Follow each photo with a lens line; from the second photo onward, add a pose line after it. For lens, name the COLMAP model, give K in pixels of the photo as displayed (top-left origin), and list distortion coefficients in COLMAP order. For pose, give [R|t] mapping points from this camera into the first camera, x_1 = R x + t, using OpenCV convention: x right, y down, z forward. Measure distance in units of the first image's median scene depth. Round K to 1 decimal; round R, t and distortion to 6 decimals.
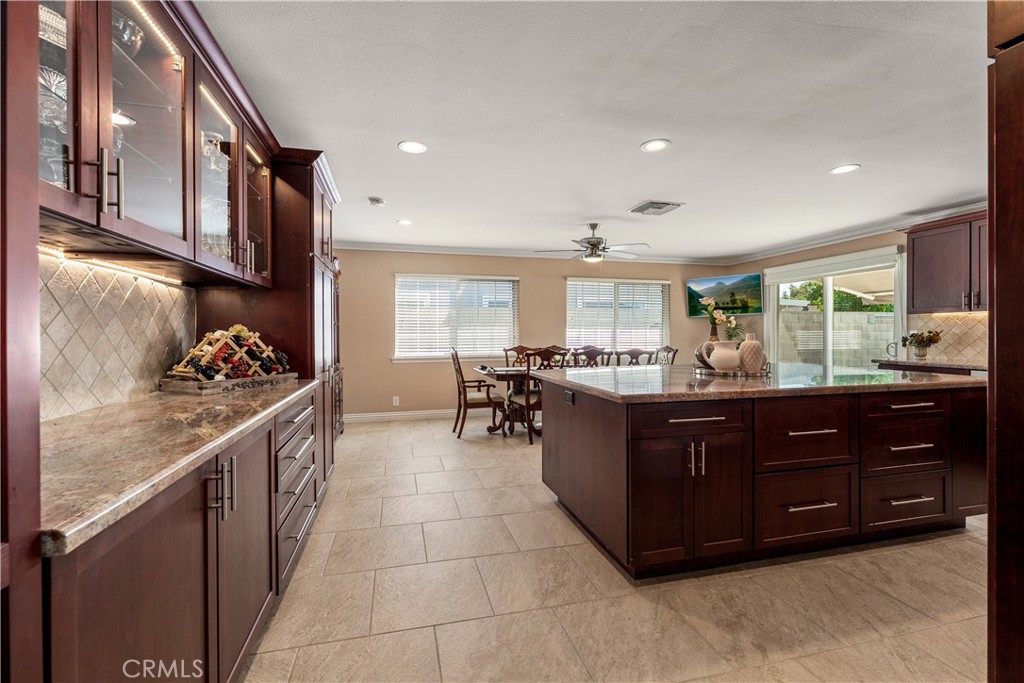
lens RADIAL K [[442.2, 0, 507.4], [0, 442.2, 336.0], [0, 0, 1]] dist [-0.000866, 0.000287]
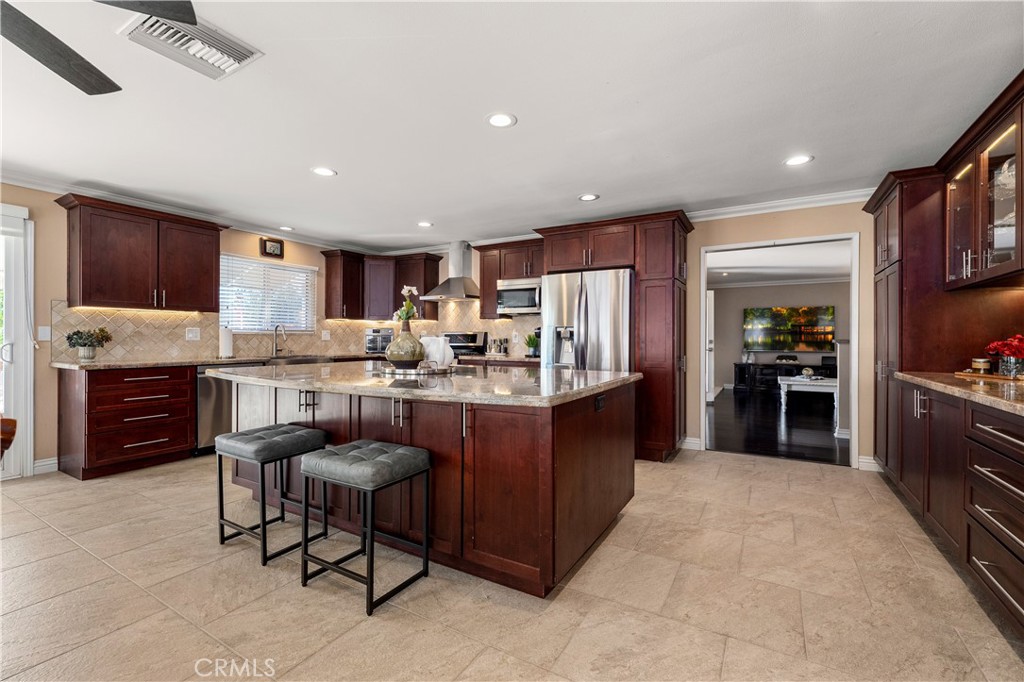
lens RADIAL K [[442.2, 0, 508.9], [0, 442.2, 335.9], [0, 0, 1]] dist [-0.000866, 0.000287]
pose [[-0.708507, 0.003963, 0.705693, -0.176621], [0.000448, 0.999987, -0.005165, 0.007860], [-0.705704, -0.003343, -0.708499, 0.913549]]
